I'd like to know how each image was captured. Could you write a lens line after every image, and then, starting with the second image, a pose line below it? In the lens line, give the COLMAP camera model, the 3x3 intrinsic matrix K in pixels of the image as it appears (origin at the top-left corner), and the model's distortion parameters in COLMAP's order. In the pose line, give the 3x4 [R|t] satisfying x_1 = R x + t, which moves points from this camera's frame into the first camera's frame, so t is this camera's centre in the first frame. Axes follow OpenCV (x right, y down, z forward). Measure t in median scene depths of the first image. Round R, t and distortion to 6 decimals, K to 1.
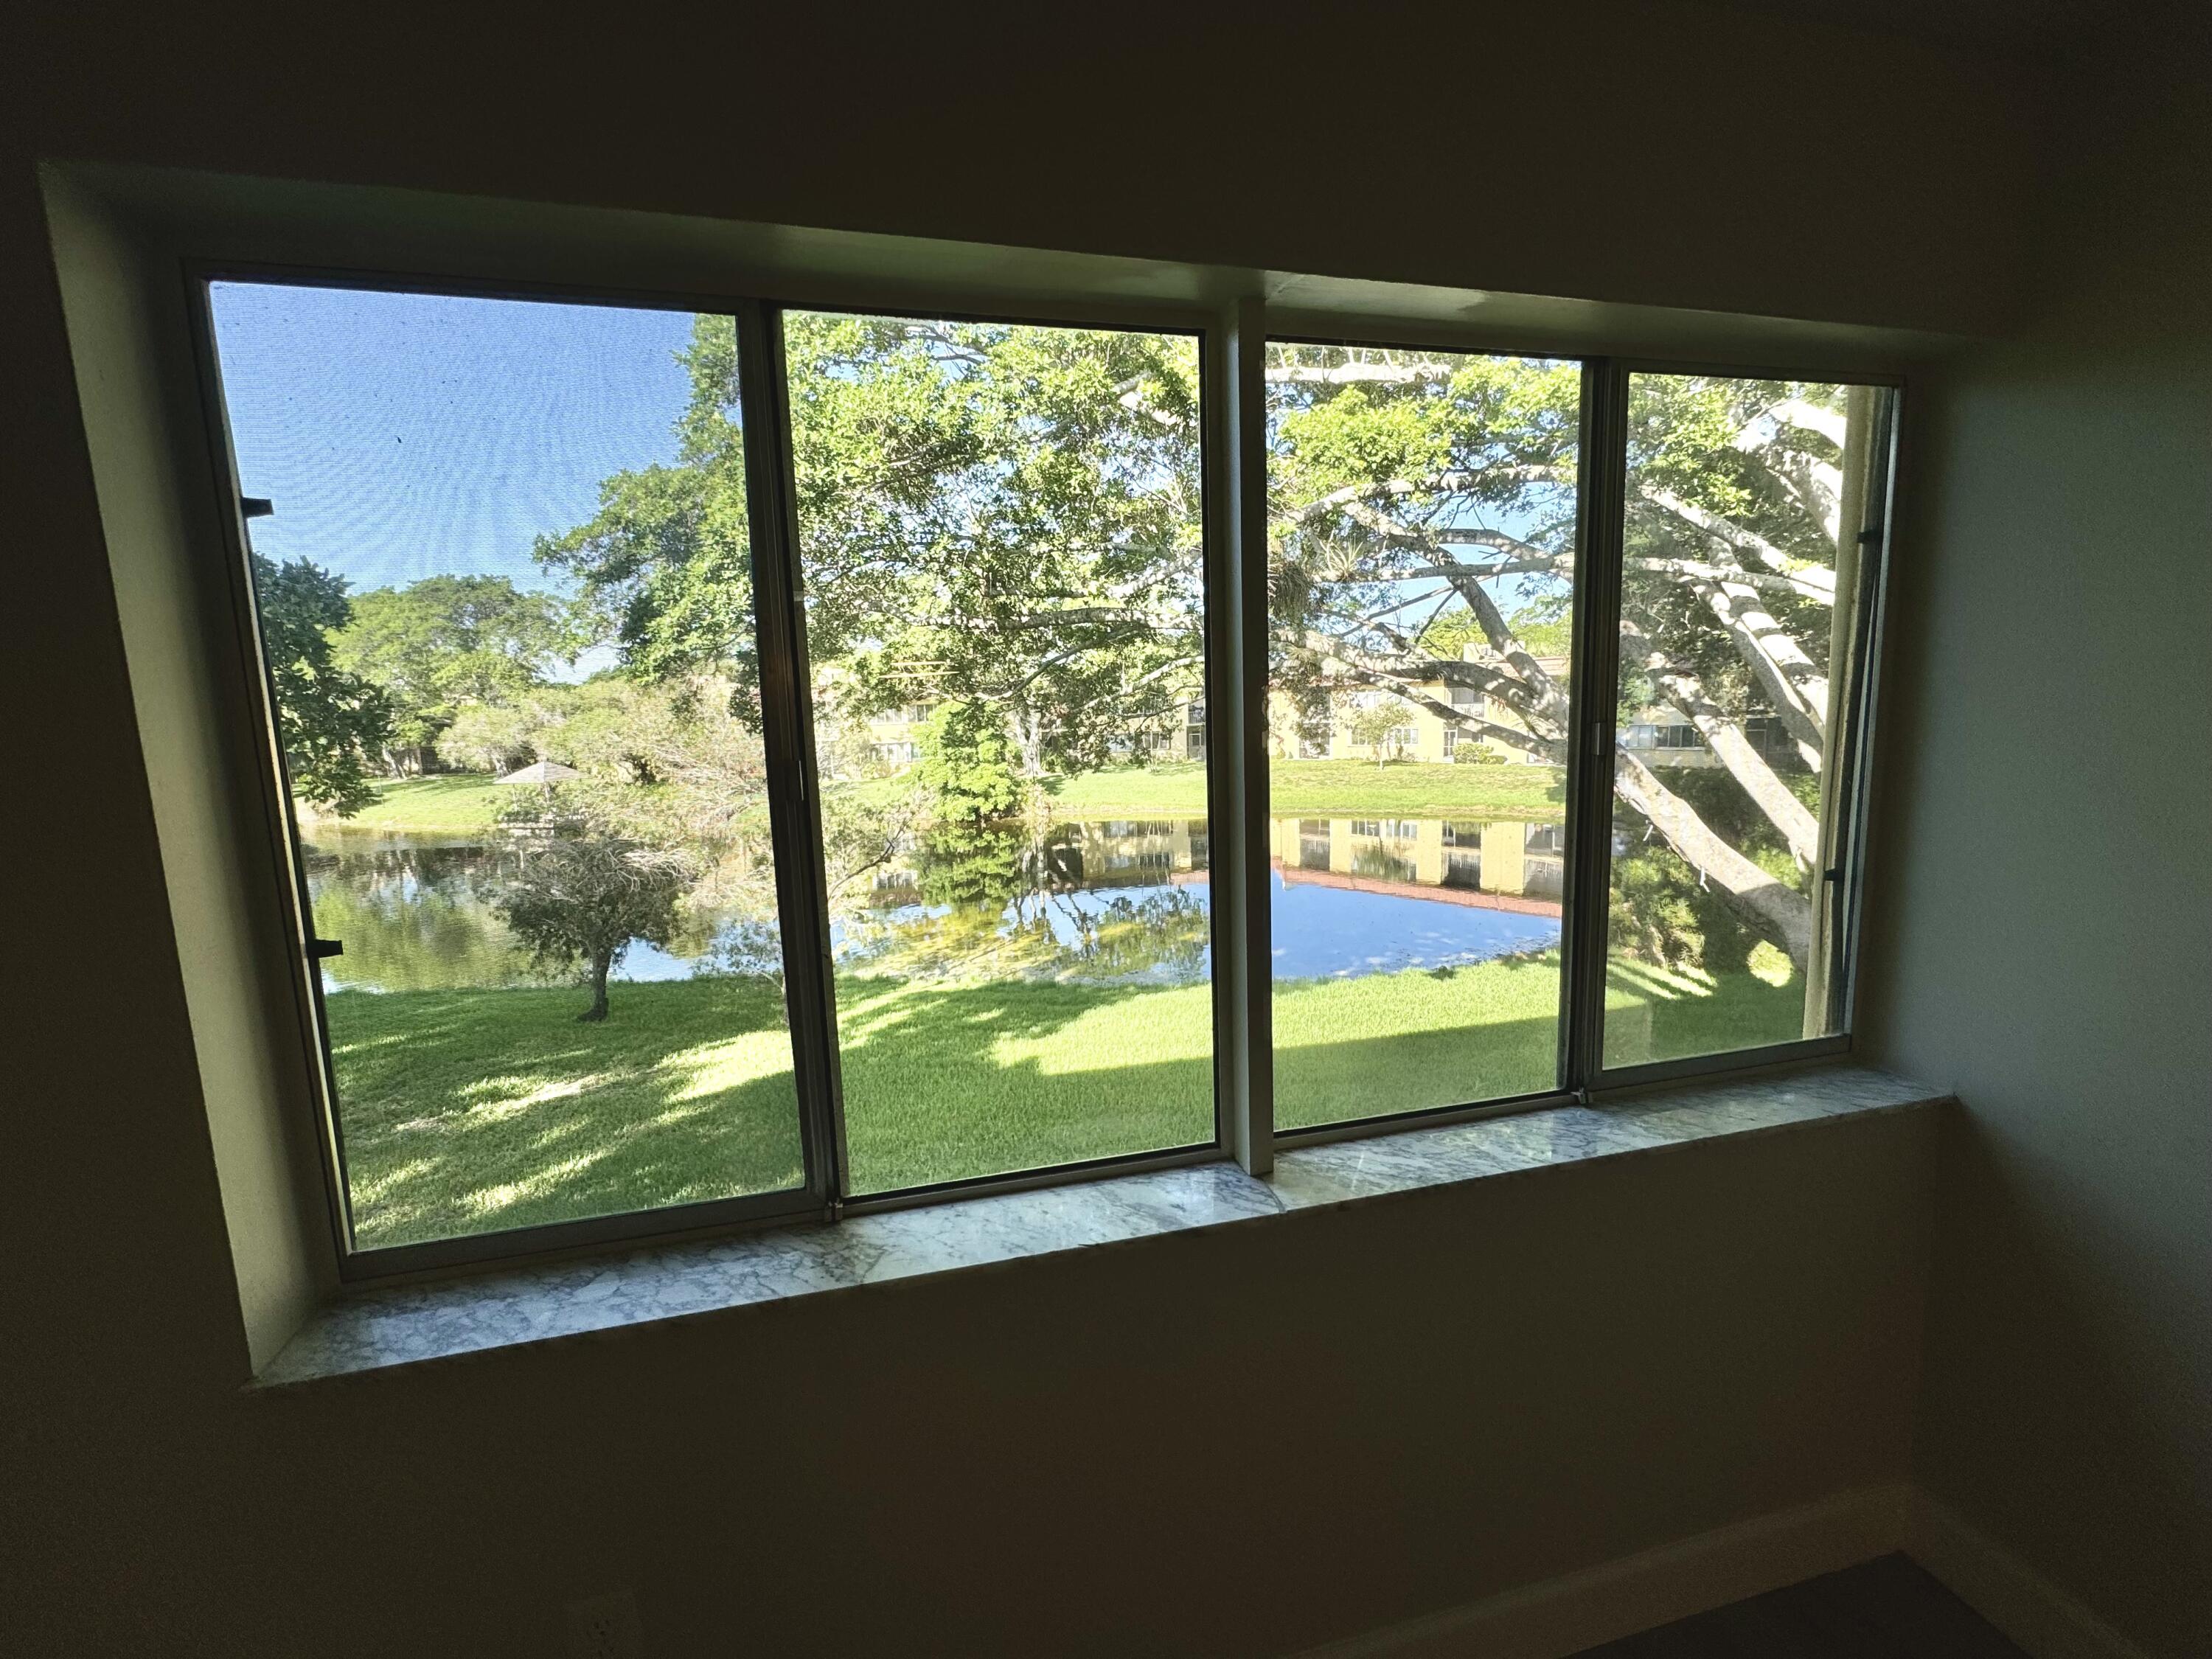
lens RADIAL K [[908.6, 0, 1103.3], [0, 908.6, 832.8], [0, 0, 1]] dist [-0.001655, -0.000203]
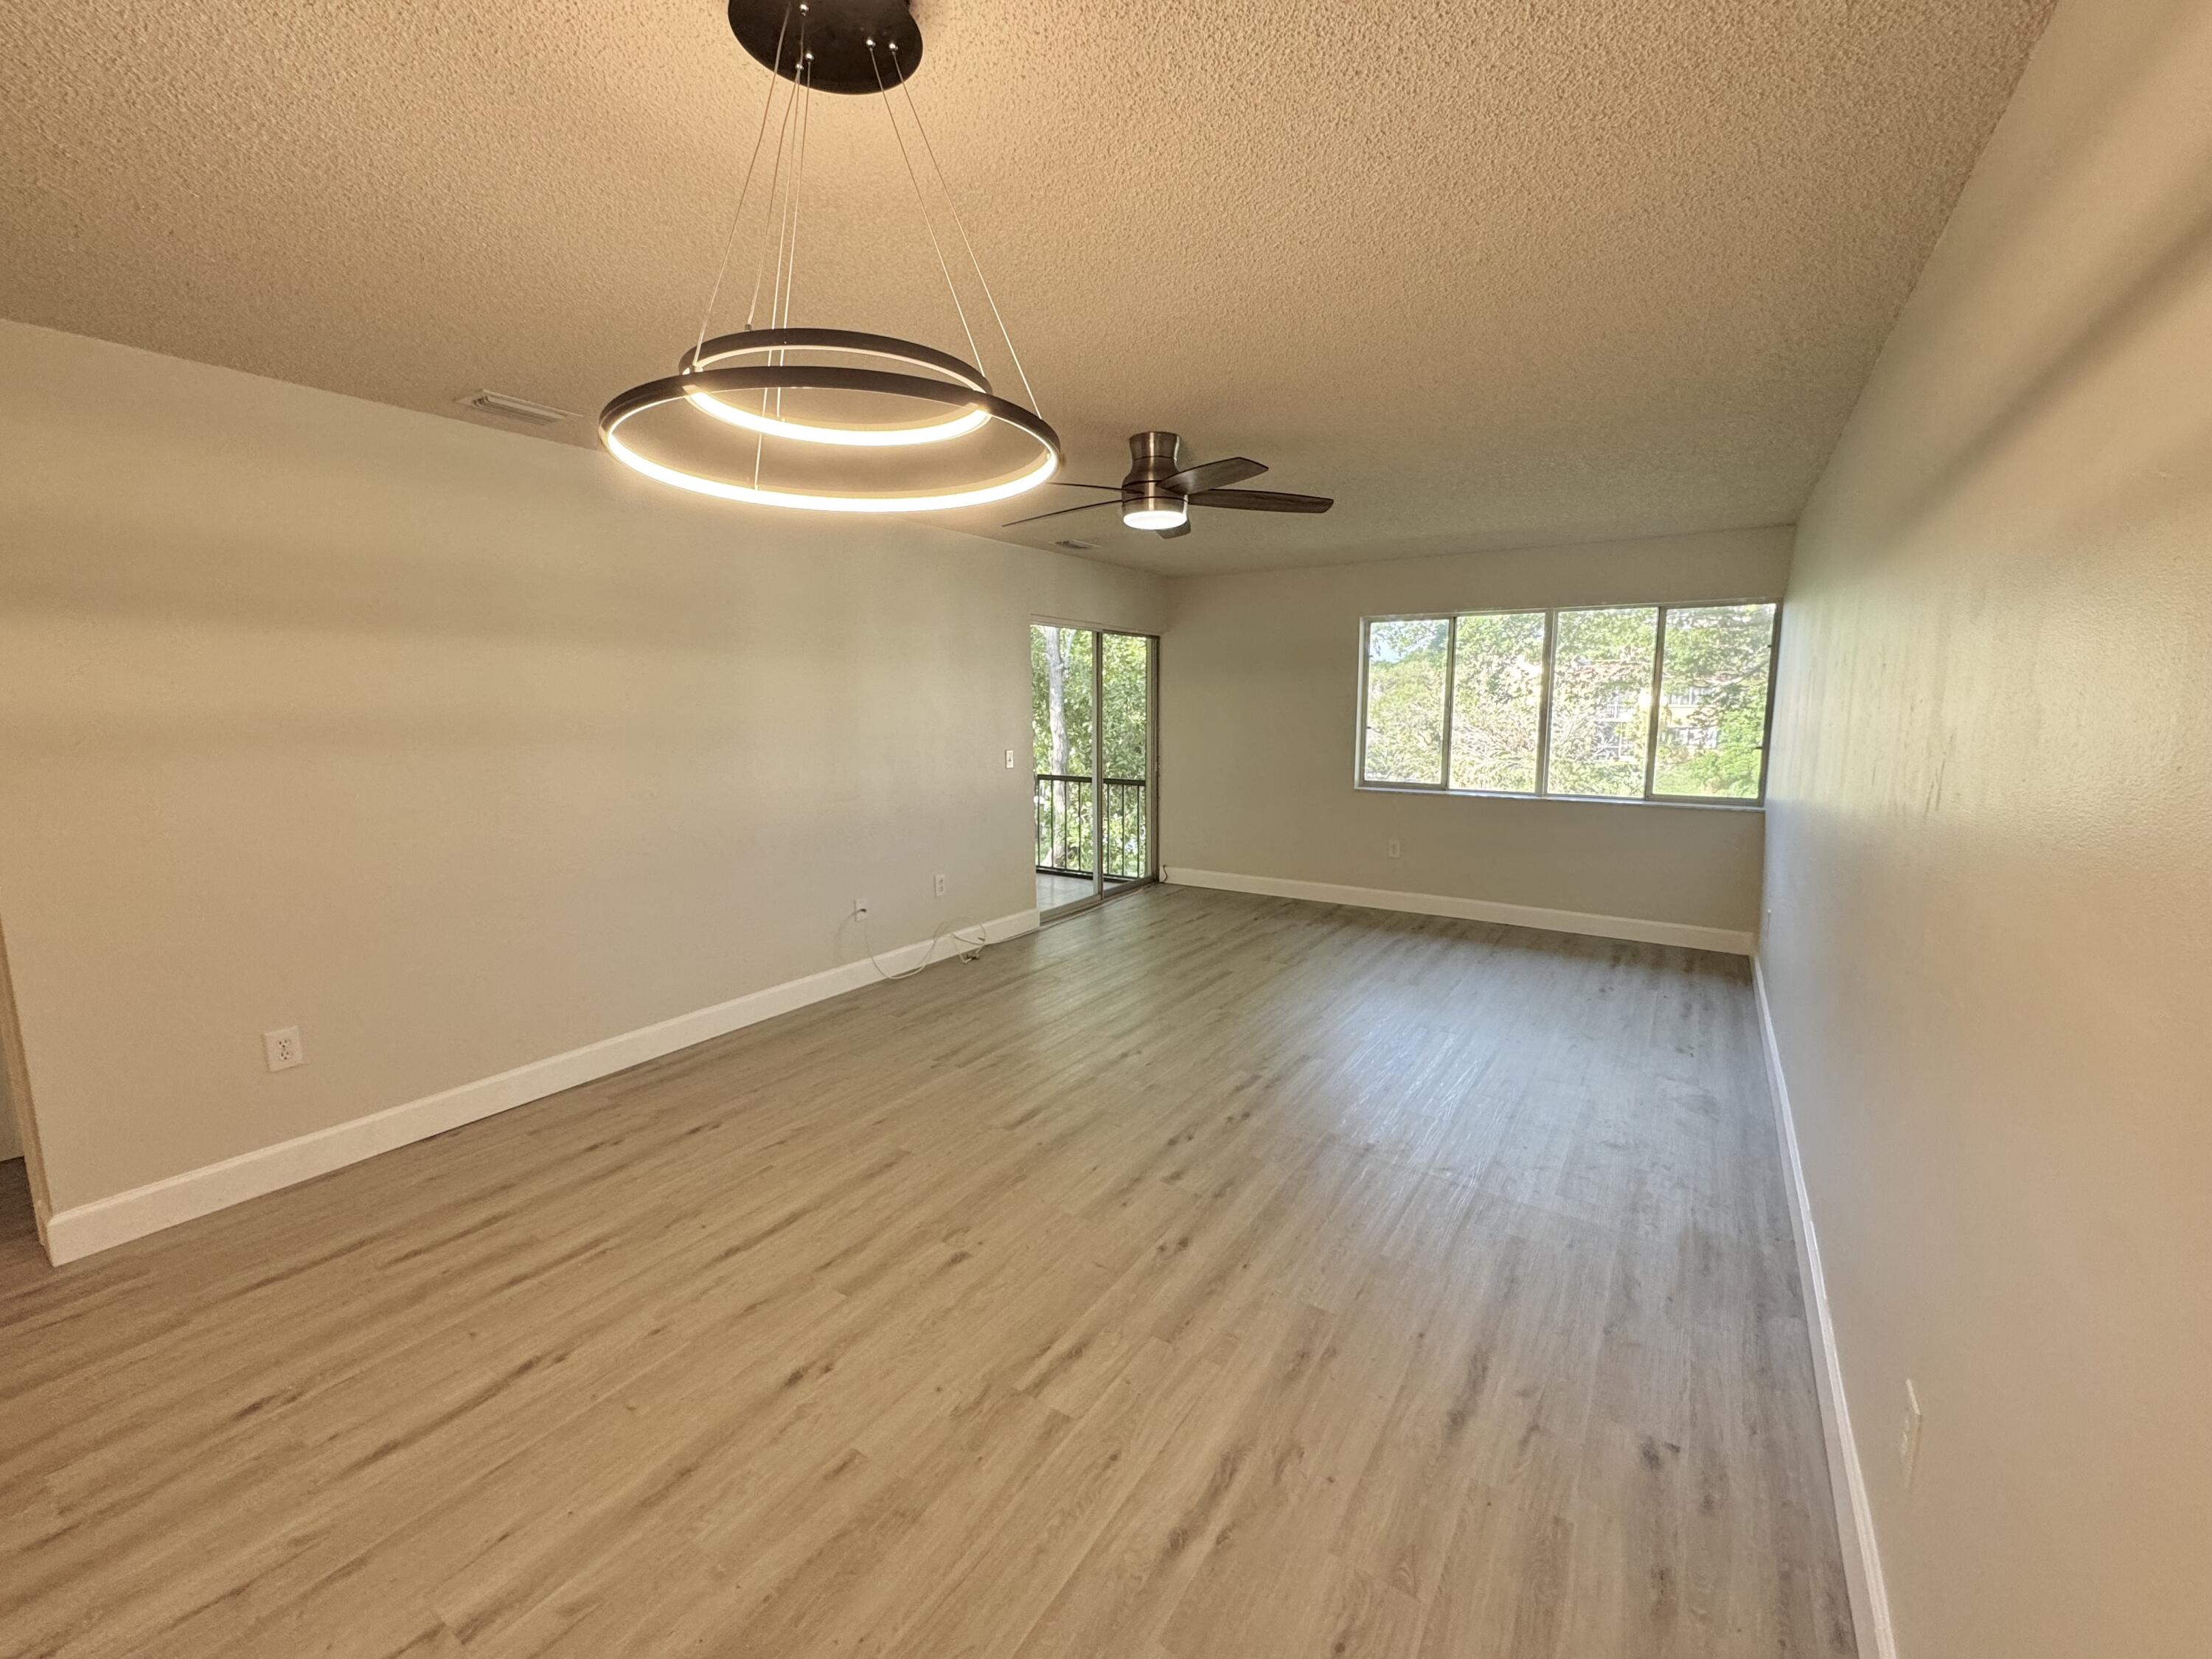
lens RADIAL K [[908.6, 0, 1103.3], [0, 908.6, 832.8], [0, 0, 1]] dist [-0.001655, -0.000203]
pose [[0.679727, 0.134725, -0.720986, 1.834261], [-0.117438, 0.990294, 0.074331, 0.459518], [0.724003, 0.034146, 0.688951, -3.392191]]
